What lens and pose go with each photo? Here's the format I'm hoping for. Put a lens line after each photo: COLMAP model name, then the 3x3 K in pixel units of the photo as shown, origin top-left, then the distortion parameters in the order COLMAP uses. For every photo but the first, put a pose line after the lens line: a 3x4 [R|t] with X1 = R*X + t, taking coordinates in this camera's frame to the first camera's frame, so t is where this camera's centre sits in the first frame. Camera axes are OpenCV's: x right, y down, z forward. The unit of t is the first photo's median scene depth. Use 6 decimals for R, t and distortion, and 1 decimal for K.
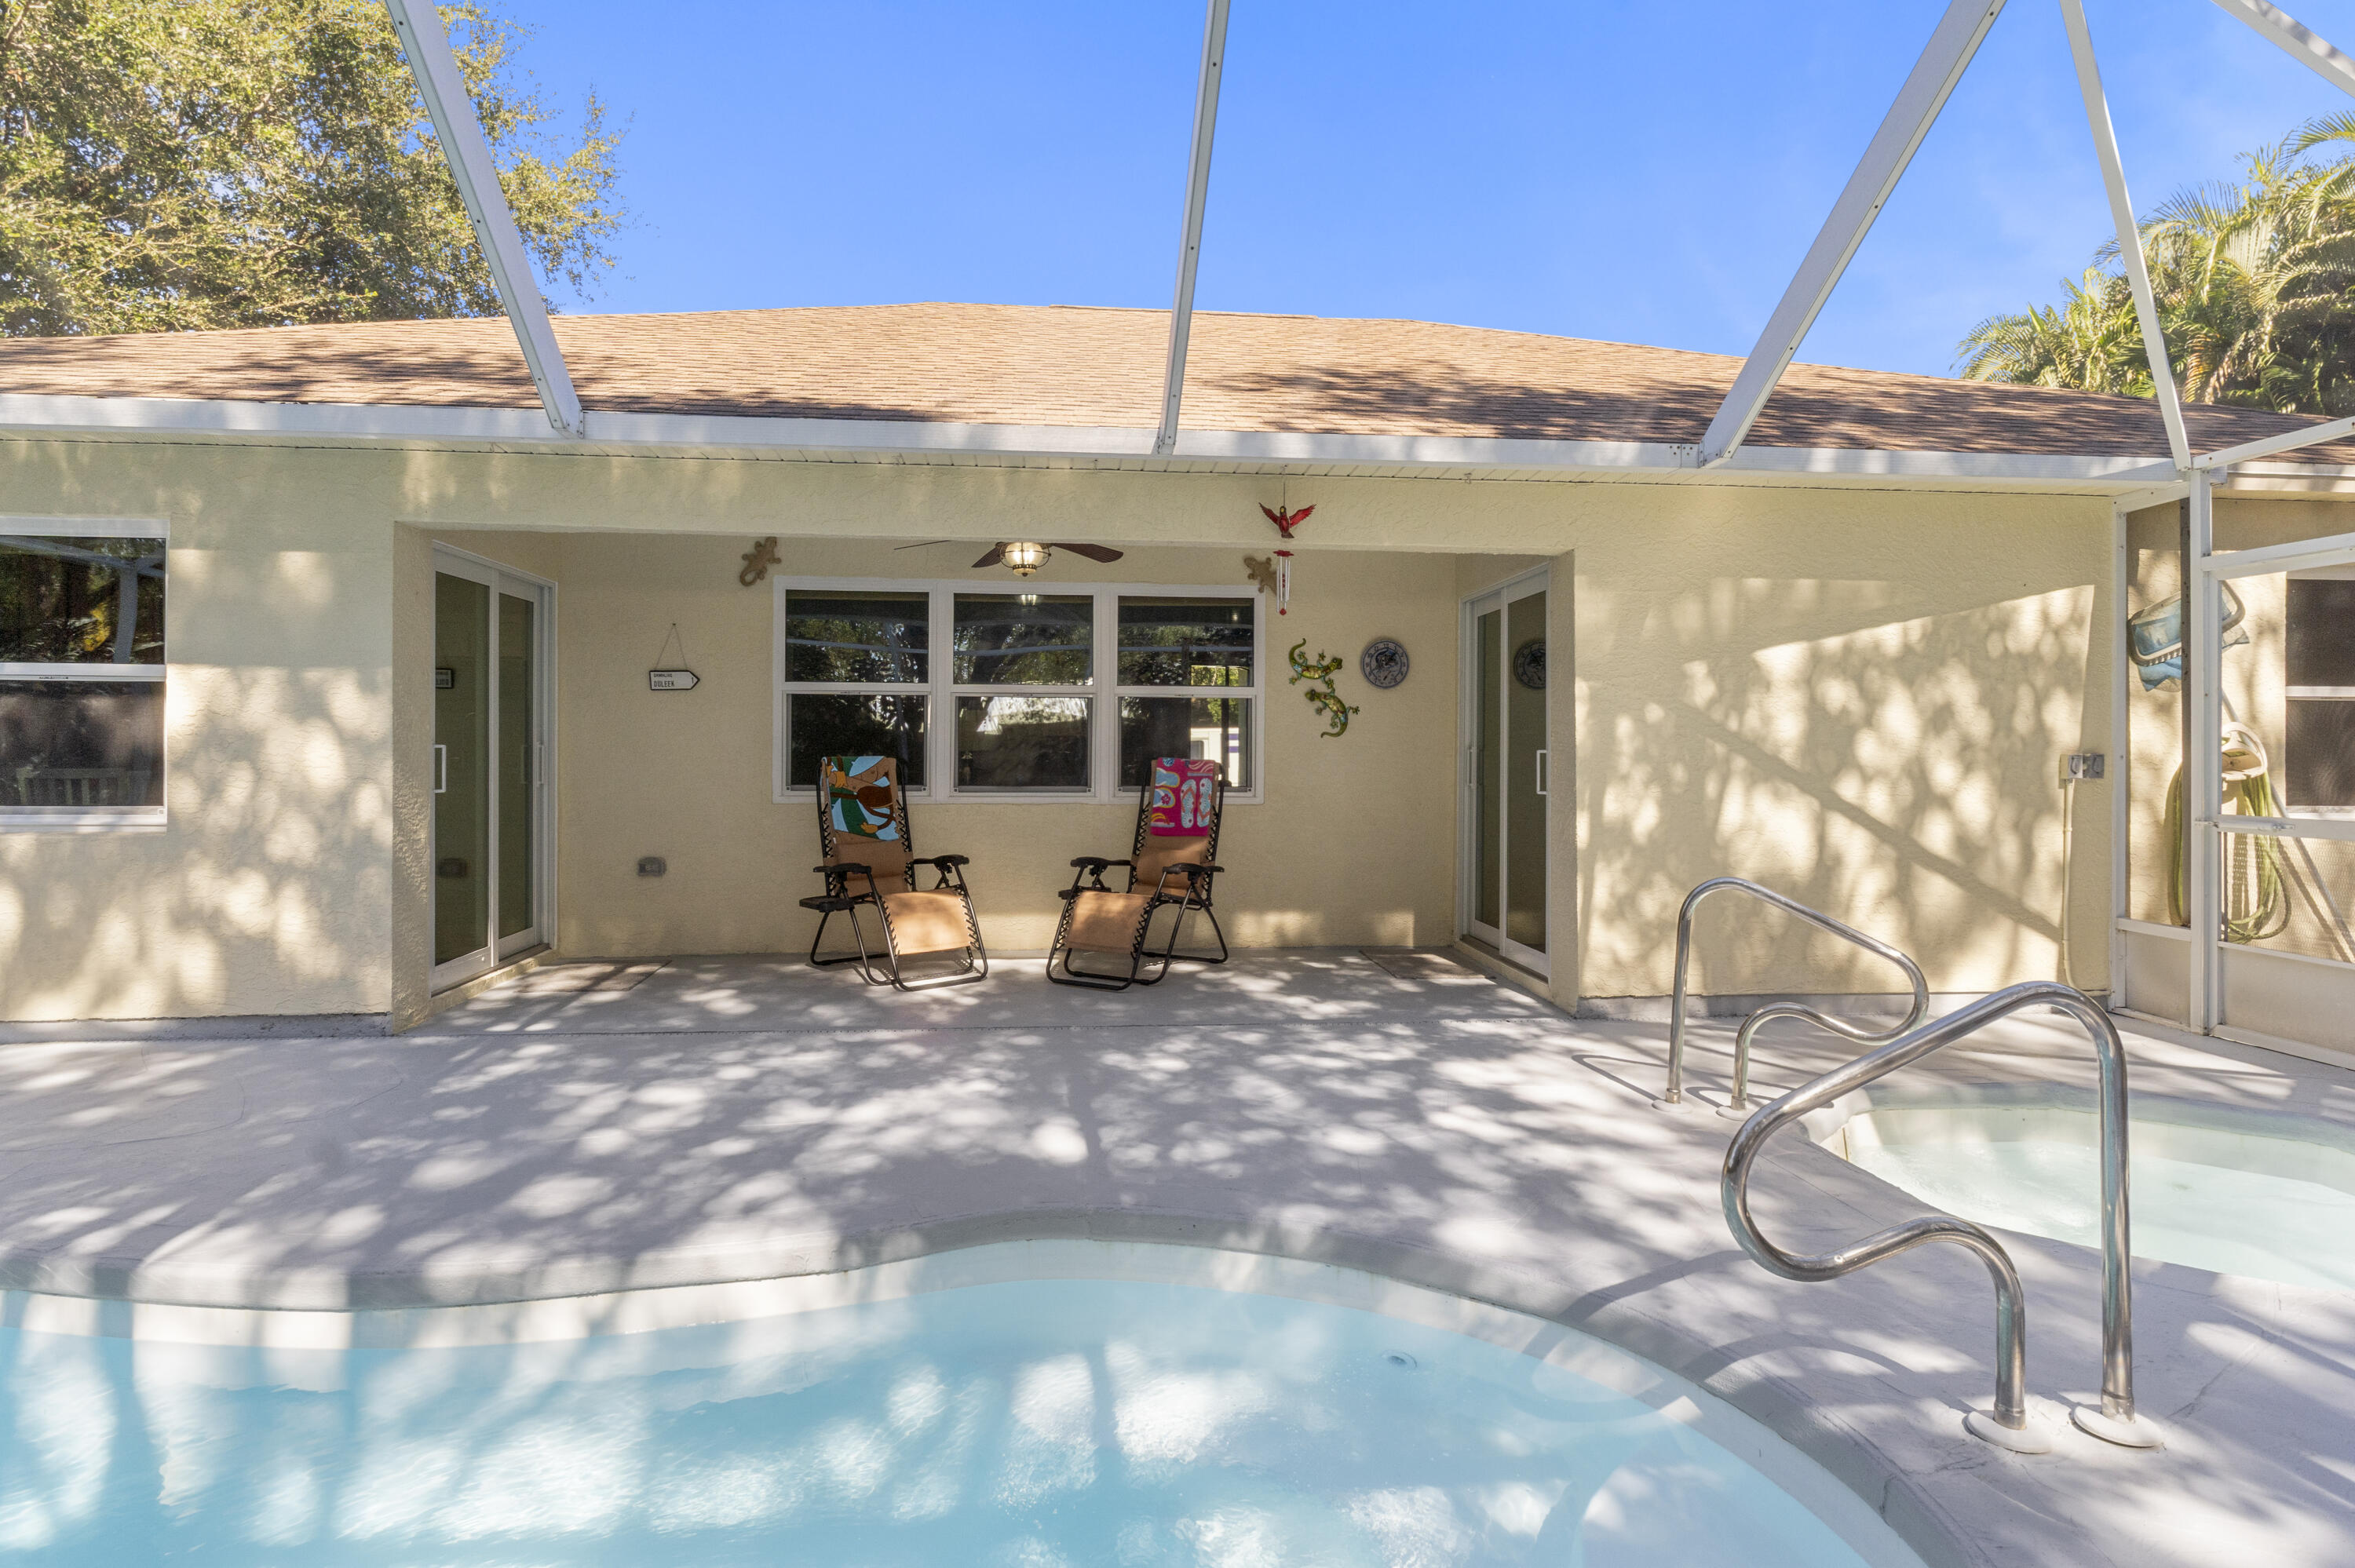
lens RADIAL K [[1339.2, 0, 1159.5], [0, 1339.2, 766.3], [0, 0, 1]] dist [-0.007577, 0.002167]
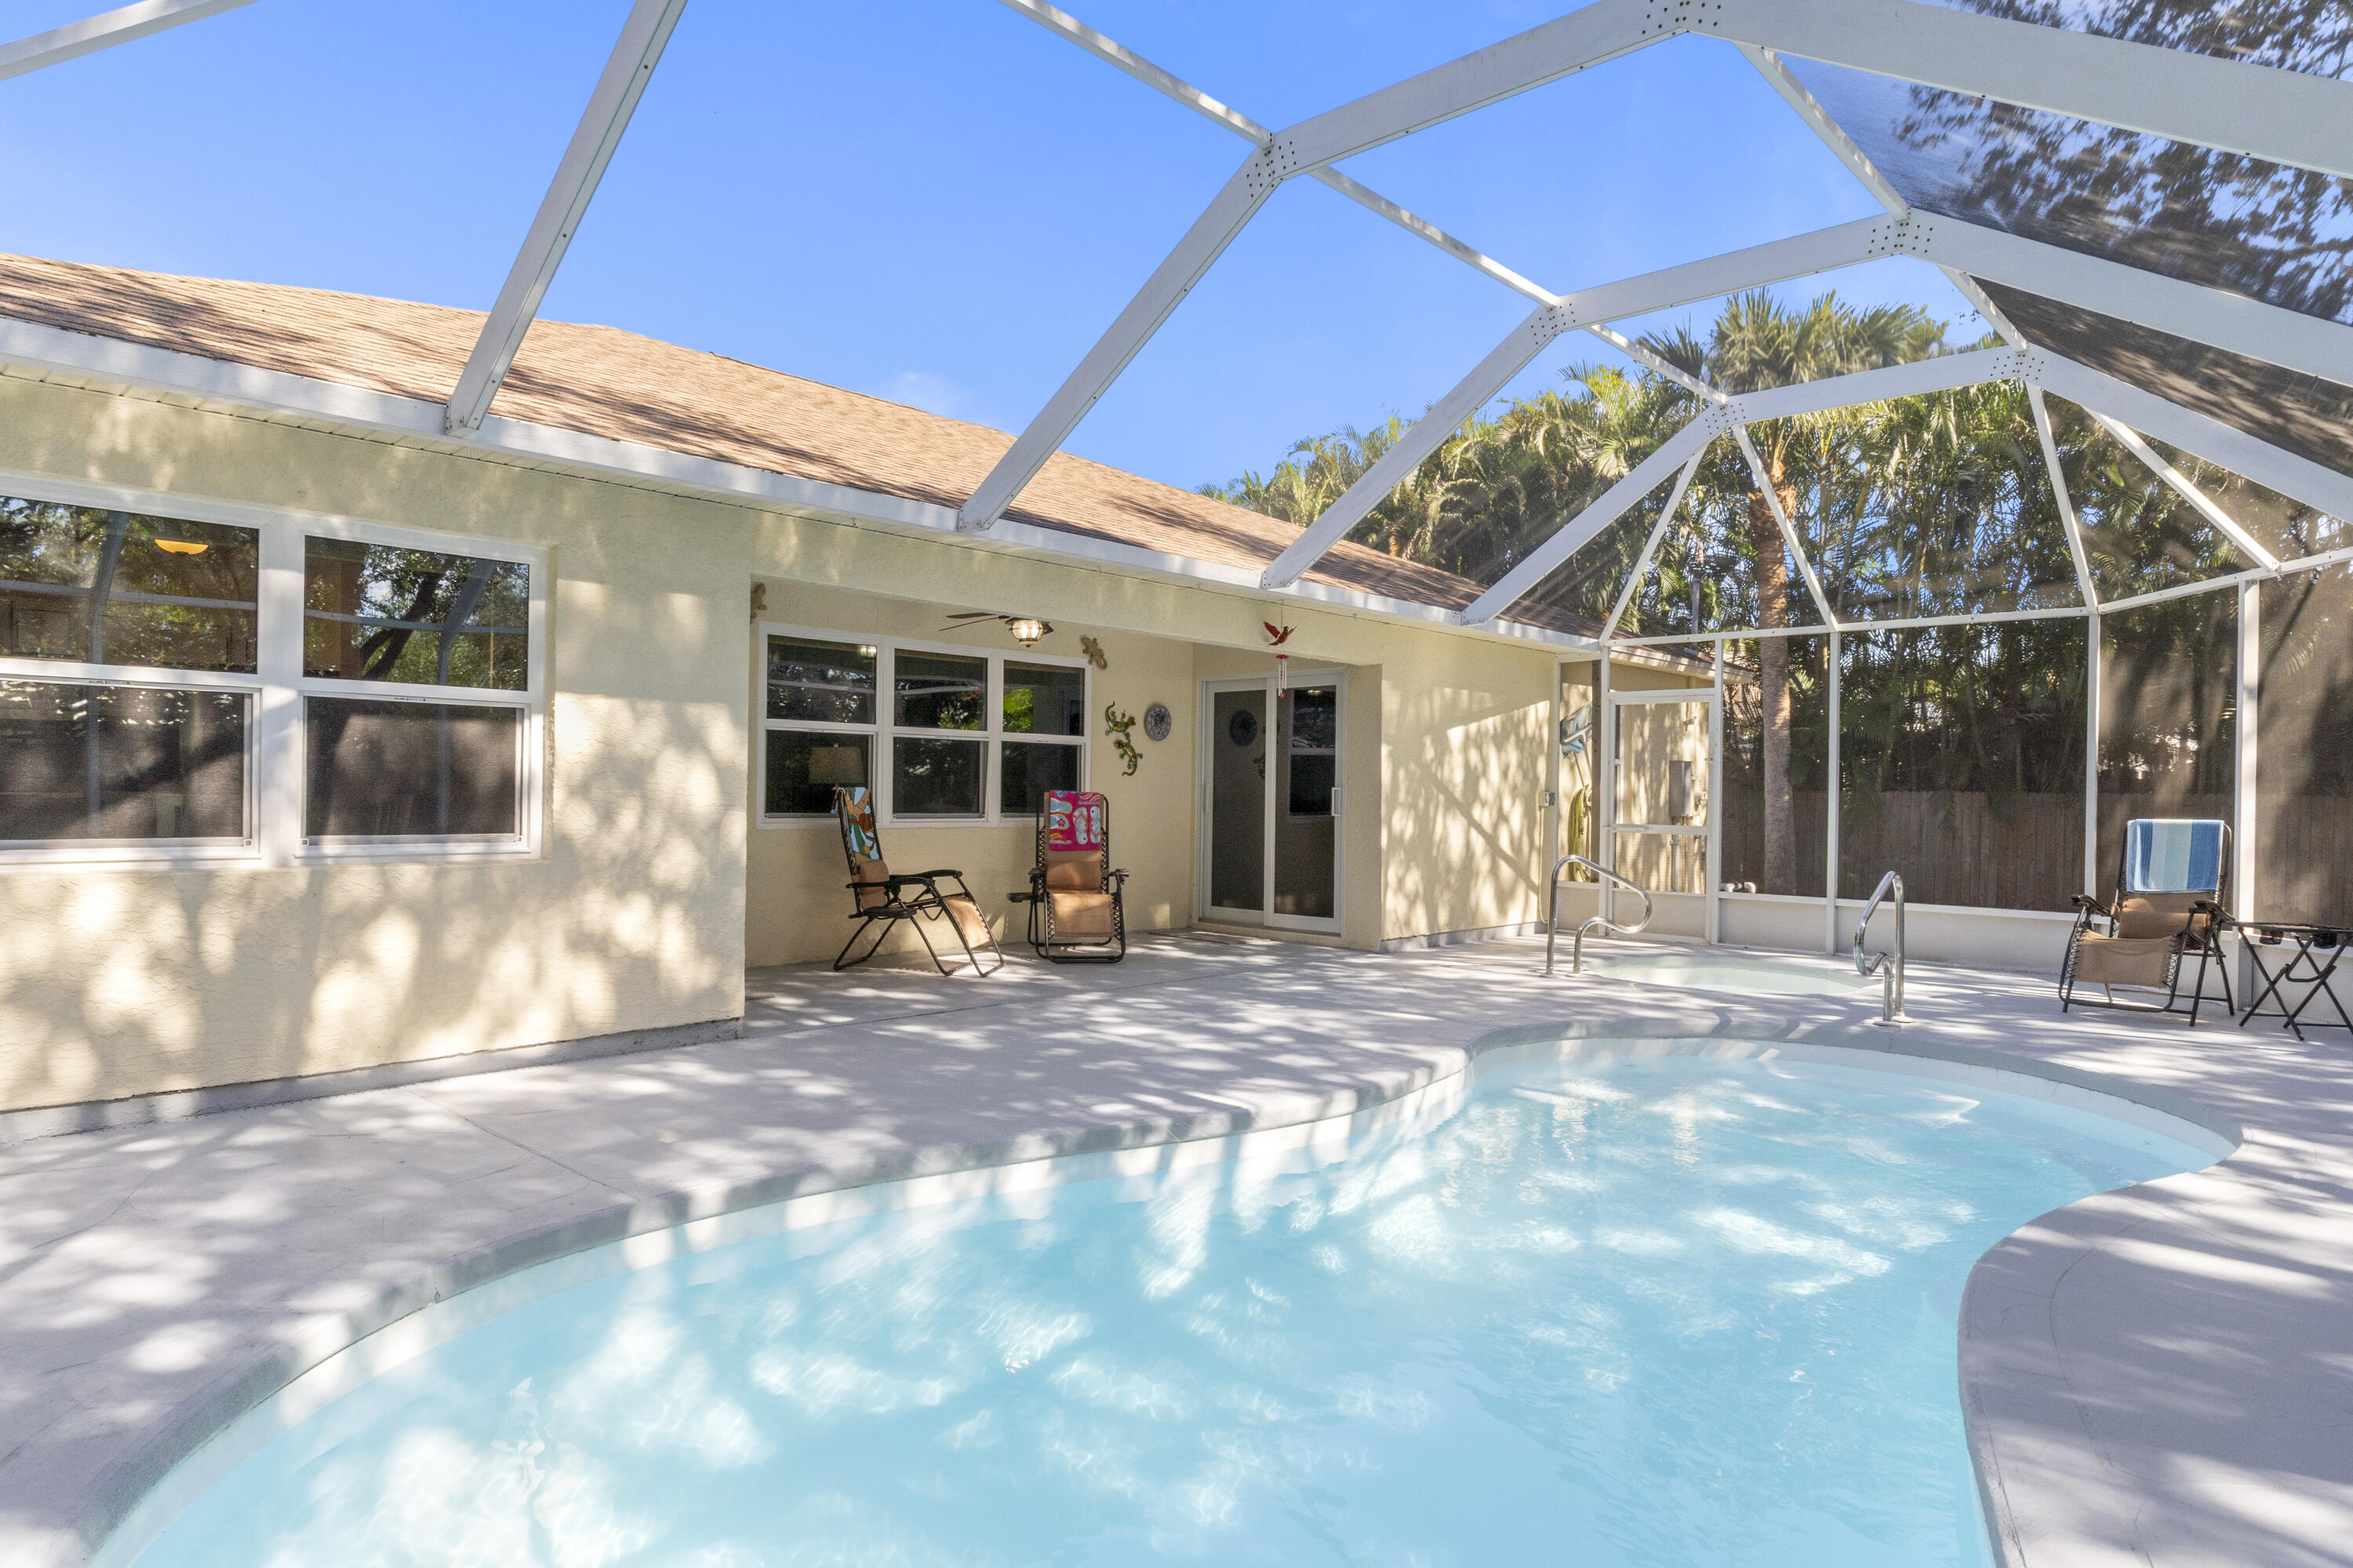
lens RADIAL K [[1338.3, 0, 1173.5], [0, 1338.3, 788.7], [0, 0, 1]] dist [-0.007577, 0.002167]
pose [[0.763346, 0.008430, 0.645934, -0.910638], [-0.004247, 0.999959, -0.008032, 0.002103], [-0.645975, 0.003389, 0.763351, -0.066458]]
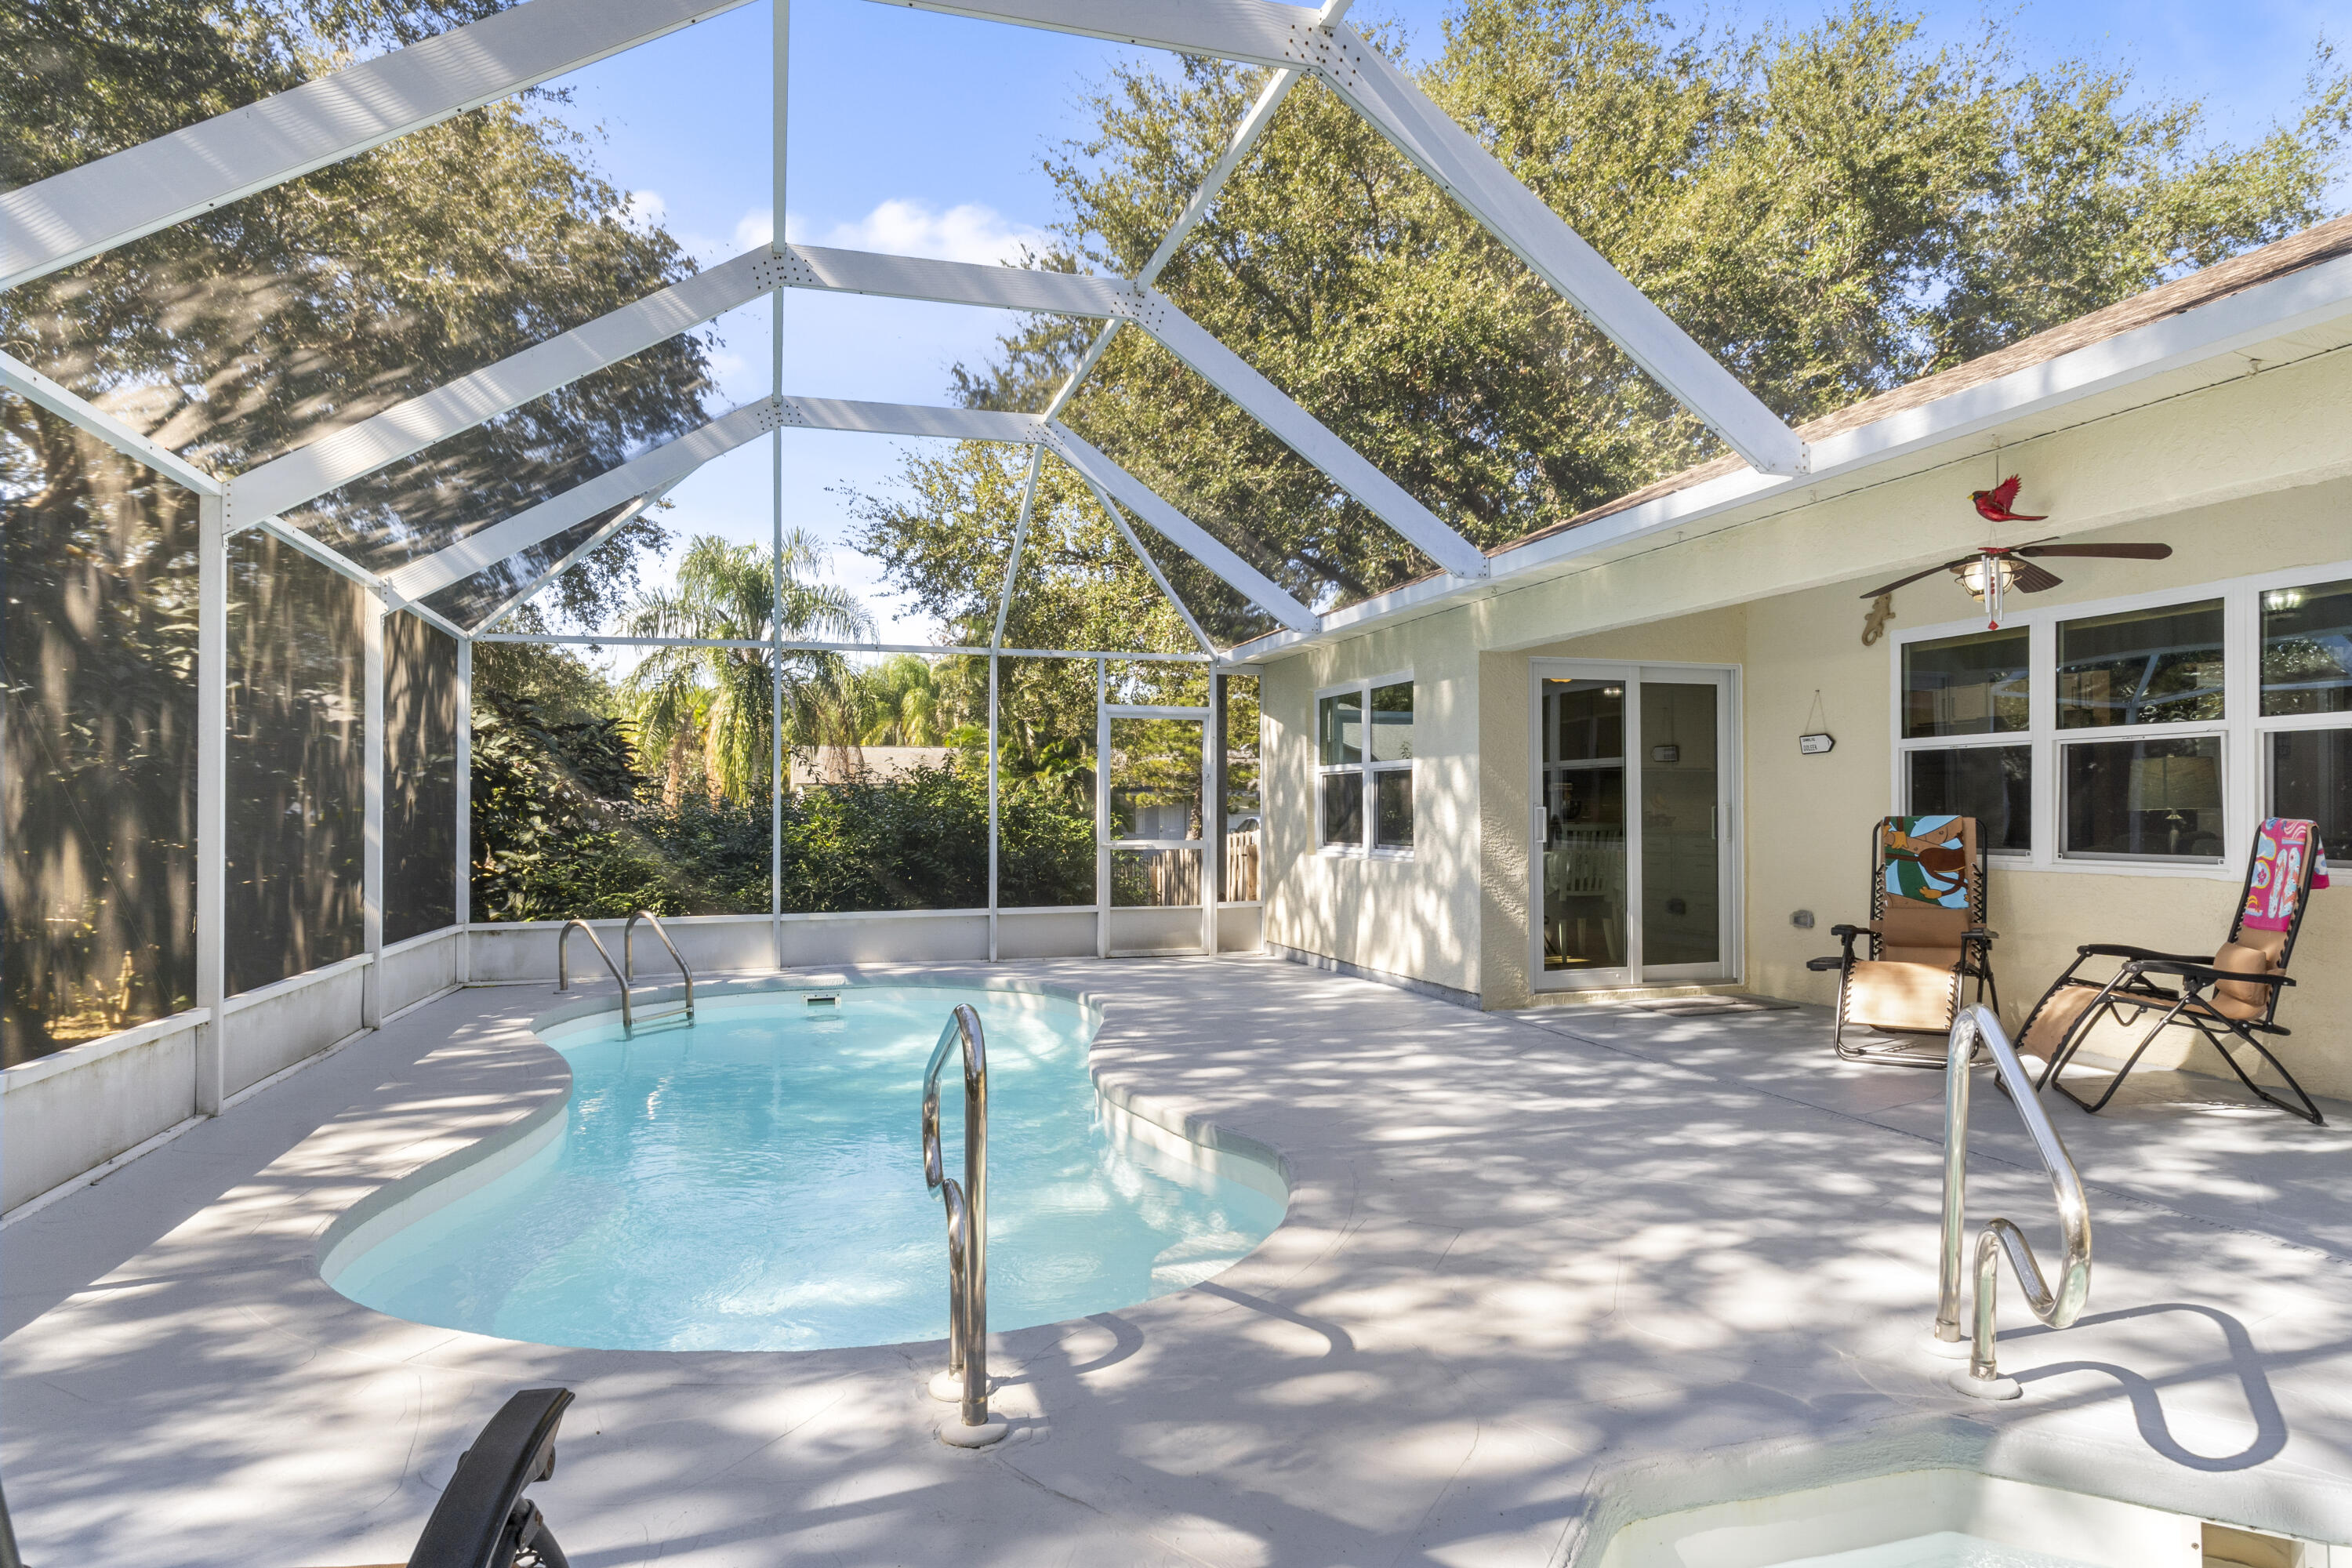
lens RADIAL K [[1337.7, 0, 1156.6], [0, 1337.7, 797.6], [0, 0, 1]] dist [-0.007577, 0.002167]
pose [[0.192346, -0.010534, -0.981271, 0.689648], [-0.007620, 0.999896, -0.012228, -0.005449], [0.981298, 0.009829, 0.192245, 0.337979]]
